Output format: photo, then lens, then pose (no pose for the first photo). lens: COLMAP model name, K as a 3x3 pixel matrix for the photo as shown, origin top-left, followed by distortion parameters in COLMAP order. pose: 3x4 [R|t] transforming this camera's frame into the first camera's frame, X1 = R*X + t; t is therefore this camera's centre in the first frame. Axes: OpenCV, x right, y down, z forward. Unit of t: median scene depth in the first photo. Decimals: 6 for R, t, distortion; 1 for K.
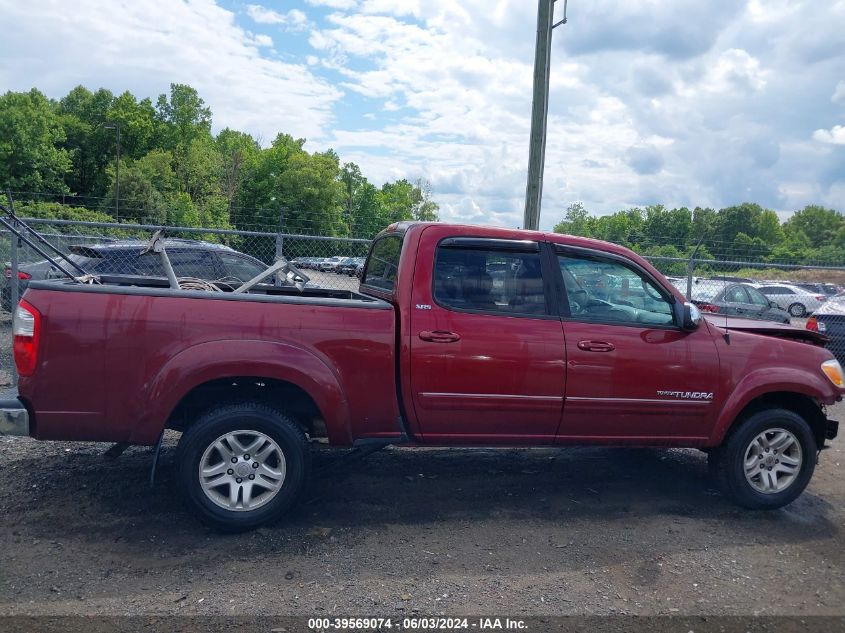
lens RADIAL K [[709.7, 0, 422.5], [0, 709.7, 316.5], [0, 0, 1]] dist [0.016945, -0.008643]
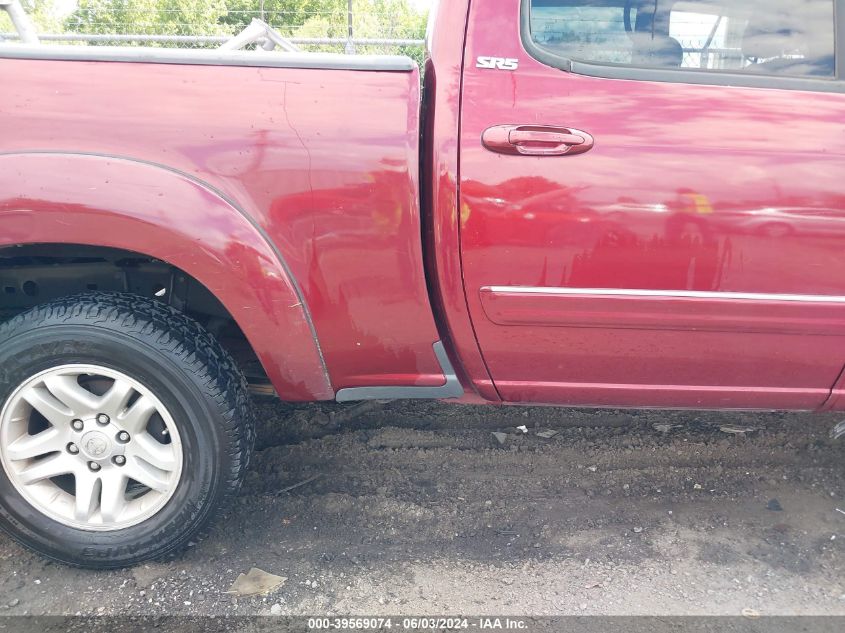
lens RADIAL K [[709.7, 0, 422.5], [0, 709.7, 316.5], [0, 0, 1]] dist [0.016945, -0.008643]
pose [[0.972299, 0.020814, -0.232811, 0.061045], [0.019768, 0.985136, 0.170632, 0.056432], [0.232902, -0.170508, 0.957436, 0.614173]]
